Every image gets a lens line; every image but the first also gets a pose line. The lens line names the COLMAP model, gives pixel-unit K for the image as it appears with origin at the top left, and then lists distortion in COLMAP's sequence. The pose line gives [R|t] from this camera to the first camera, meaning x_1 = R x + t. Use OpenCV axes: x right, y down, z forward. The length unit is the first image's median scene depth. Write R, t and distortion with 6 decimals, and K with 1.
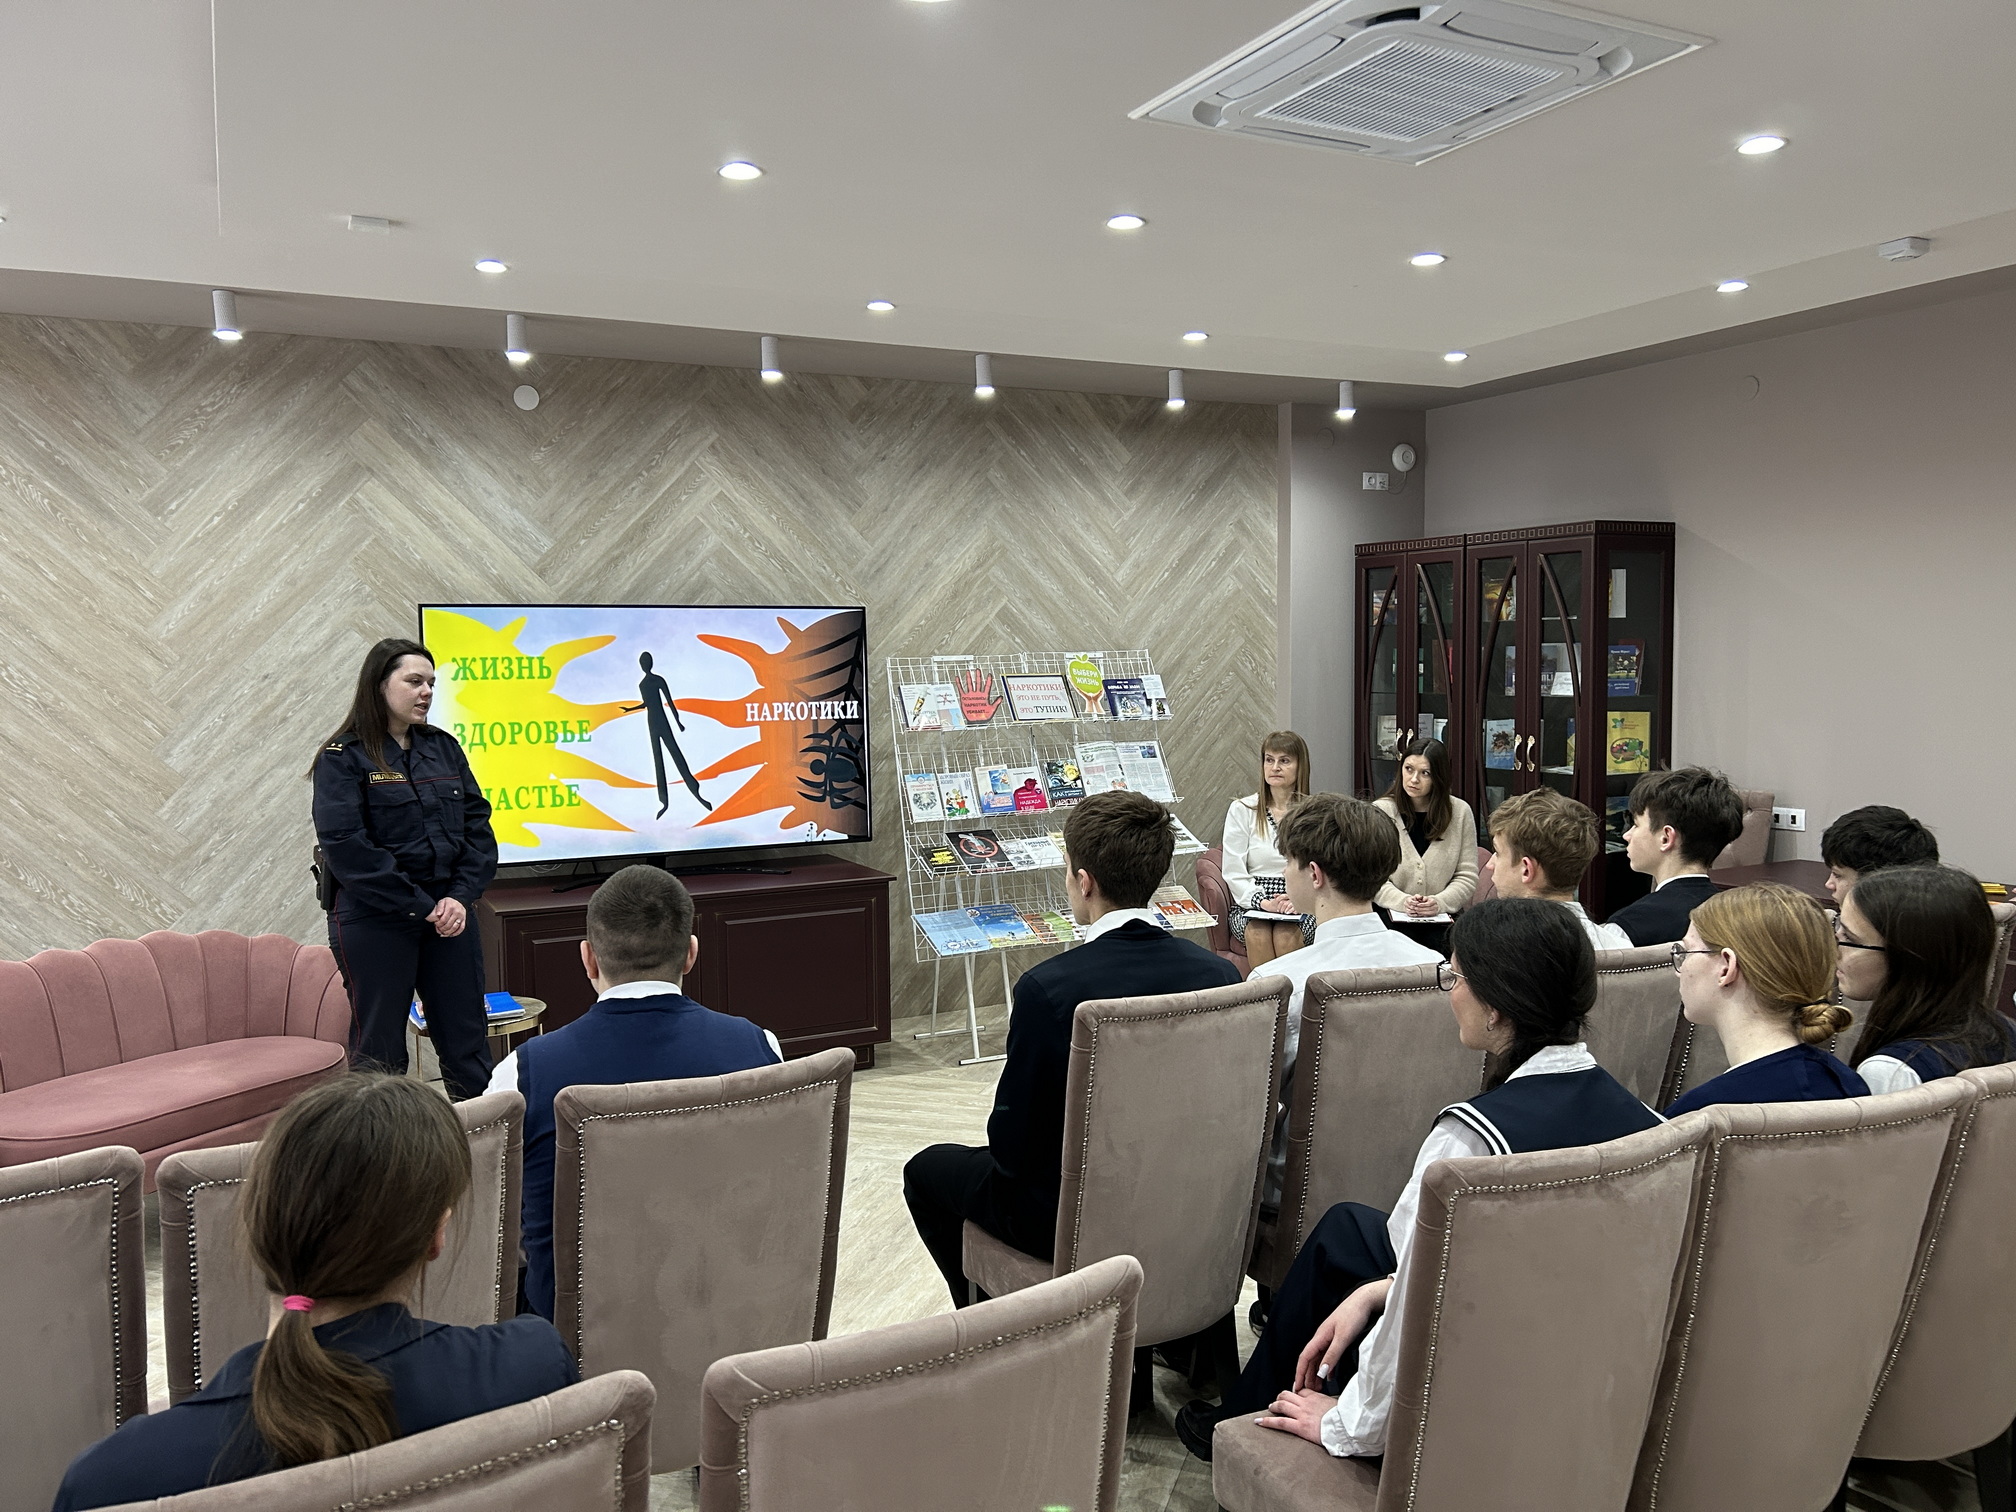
lens RADIAL K [[1526.5, 0, 998.7], [0, 1526.5, 775.4], [0, 0, 1]] dist [0.062737, -0.070993]
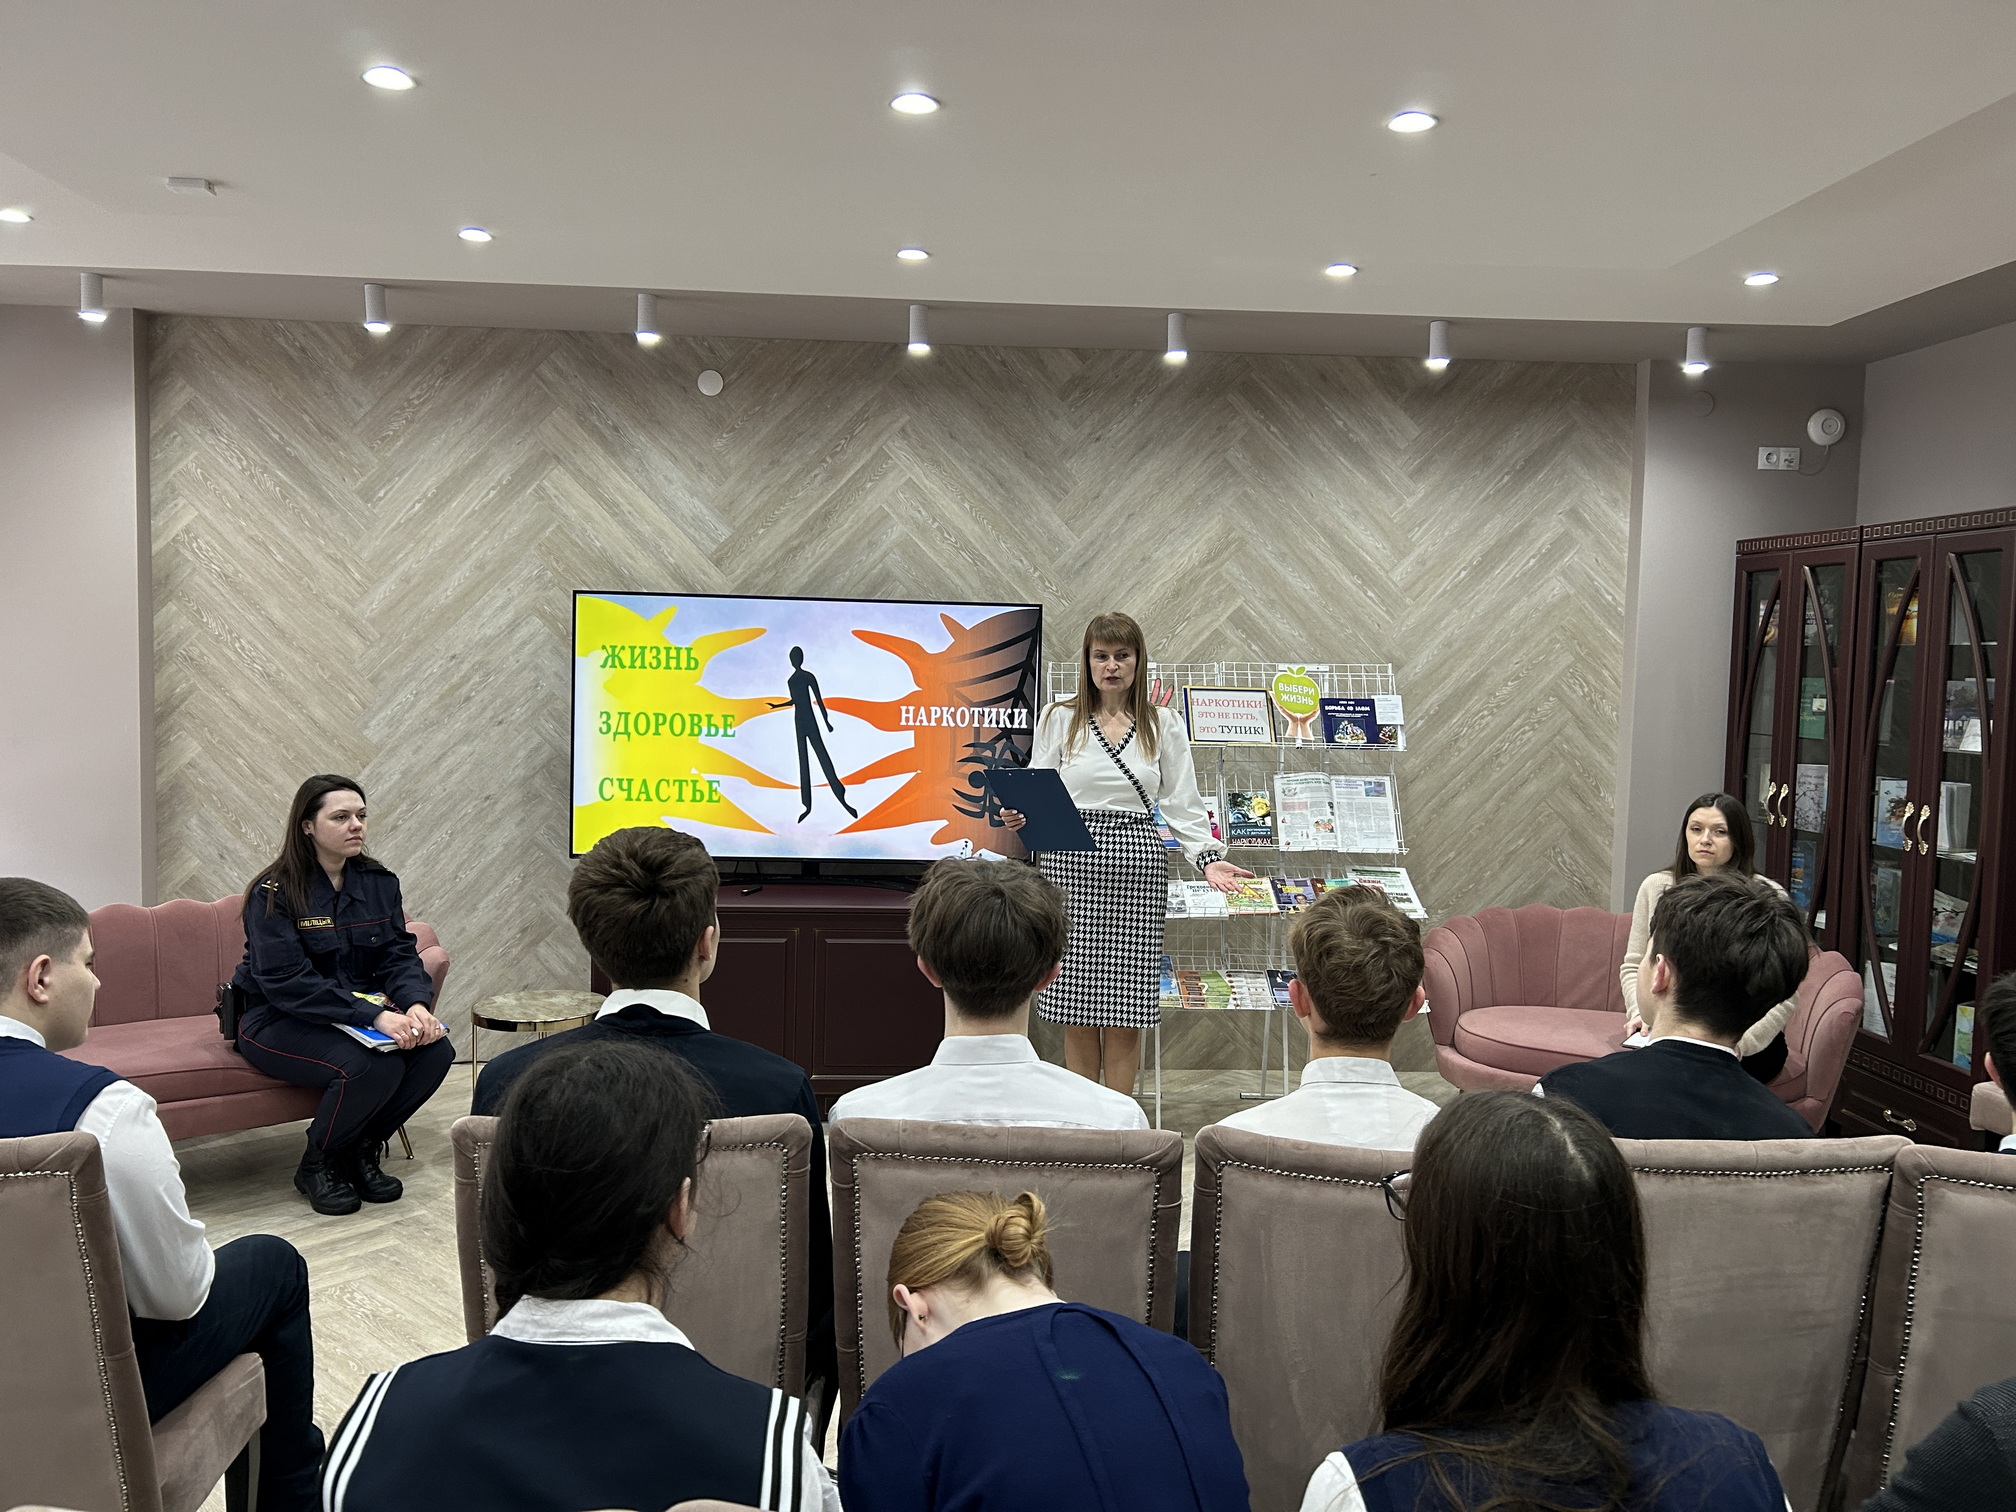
lens RADIAL K [[1526.5, 0, 1003.1], [0, 1526.5, 756.7], [0, 0, 1]] dist [0.062737, -0.070993]
pose [[0.915867, 0.062929, -0.396520, 0.264222], [-0.068638, 0.997642, -0.000209, -0.020781], [0.395572, 0.027408, 0.918026, 0.183552]]
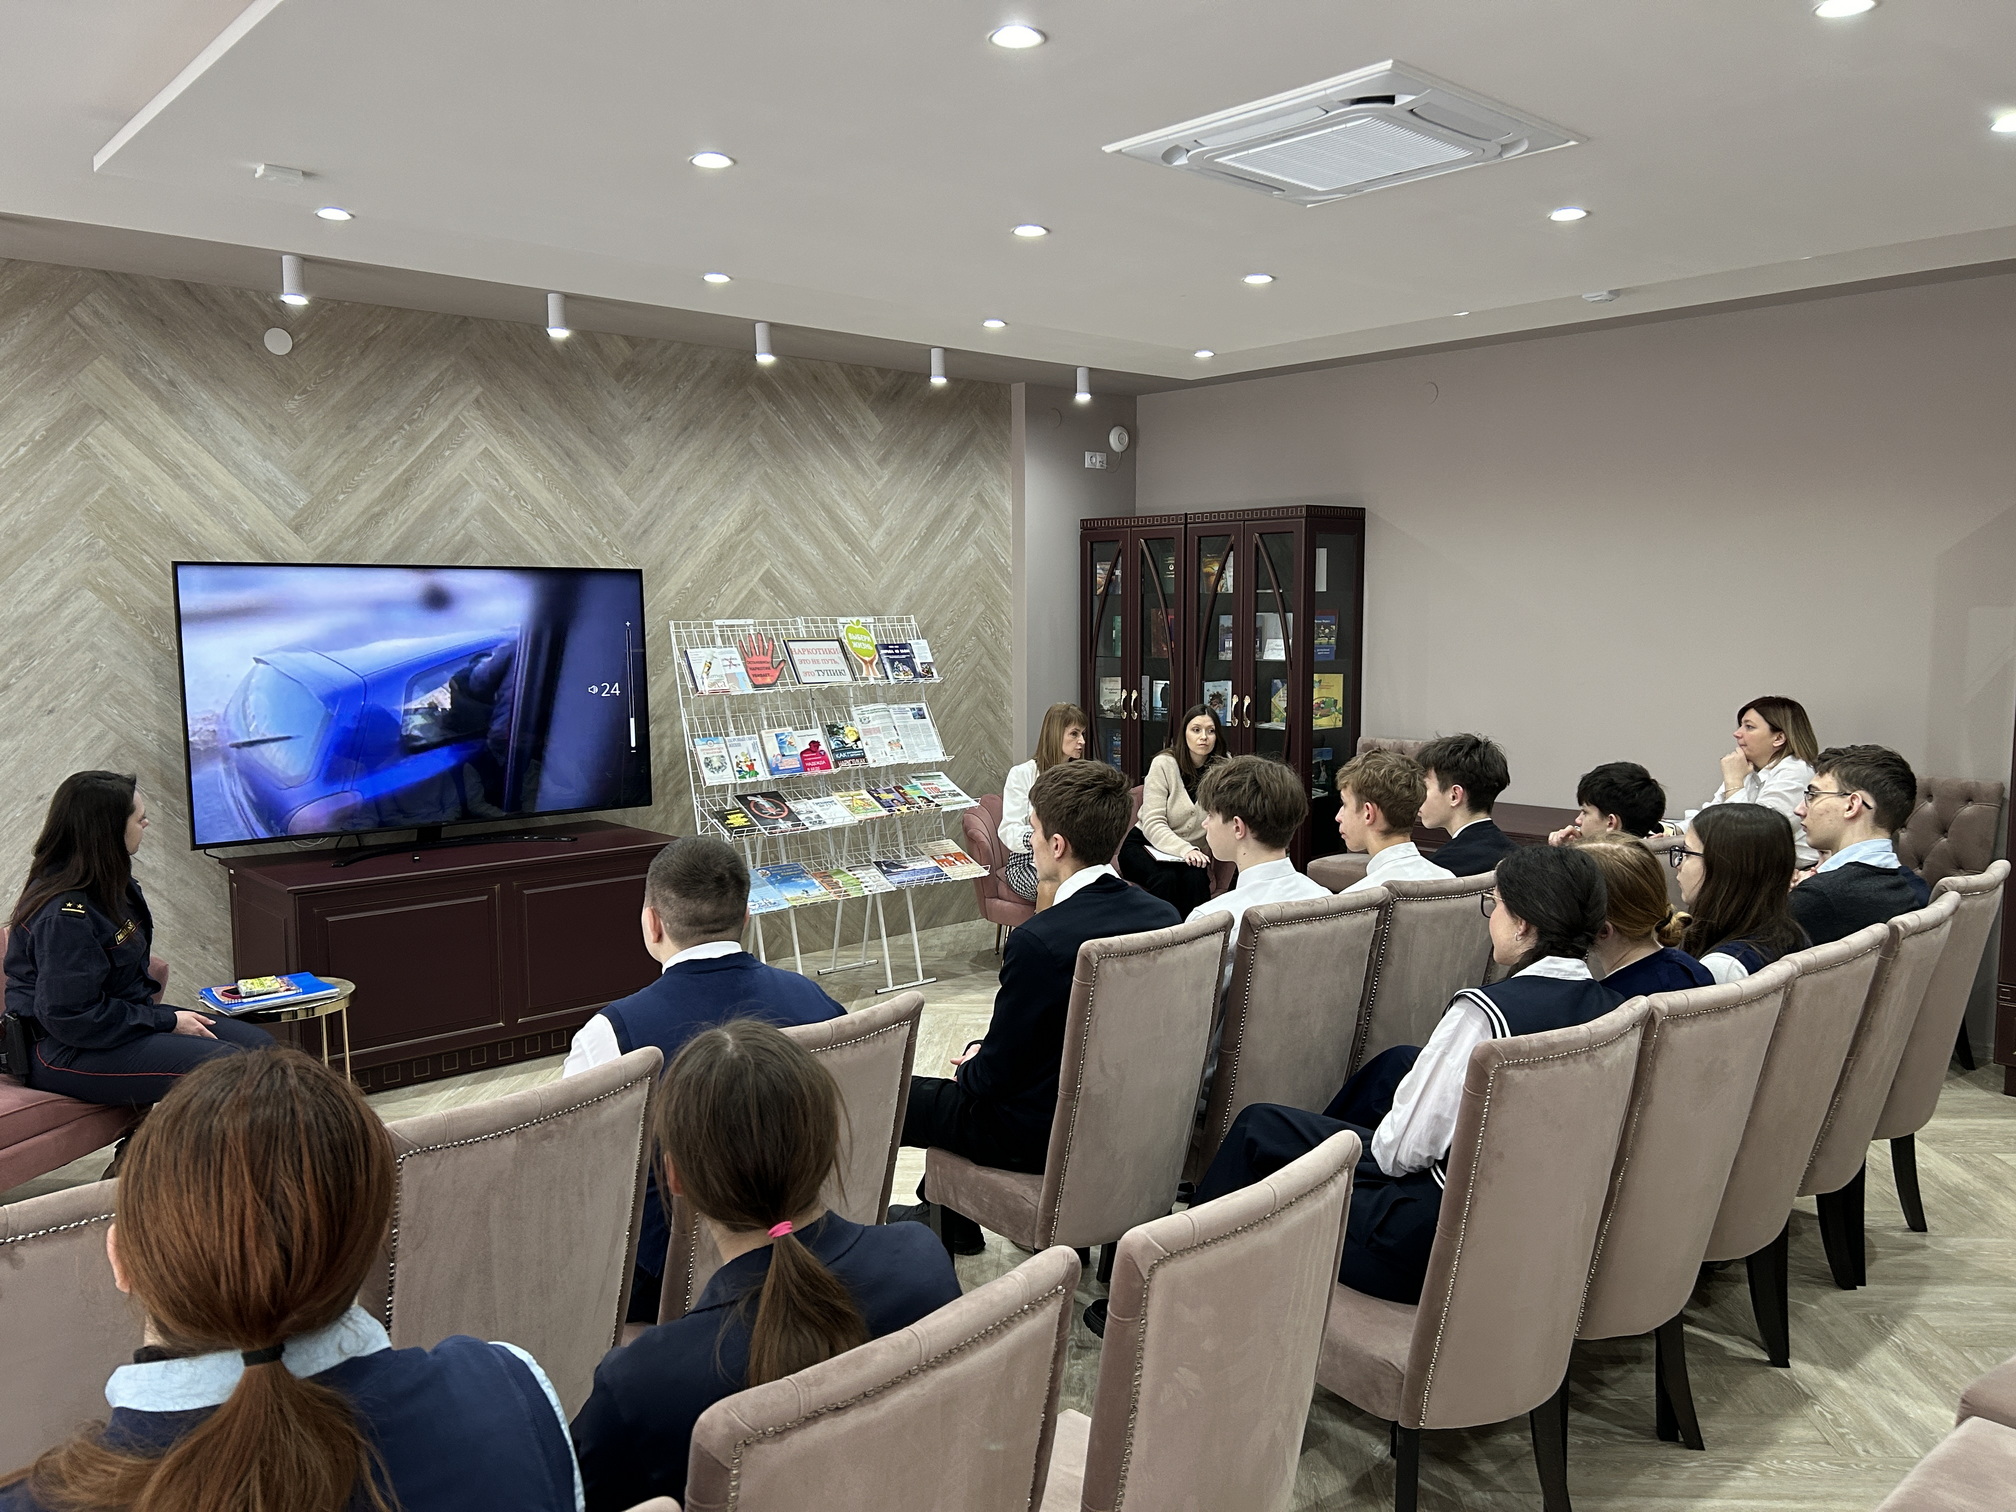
lens RADIAL K [[1526.5, 0, 1016.7], [0, 1526.5, 764.8], [0, 0, 1]] dist [0.062737, -0.070993]
pose [[0.962240, -0.018939, 0.271543, -0.133896], [0.013039, 0.999638, 0.023515, -0.003995], [-0.271890, -0.019087, 0.962139, -0.030769]]
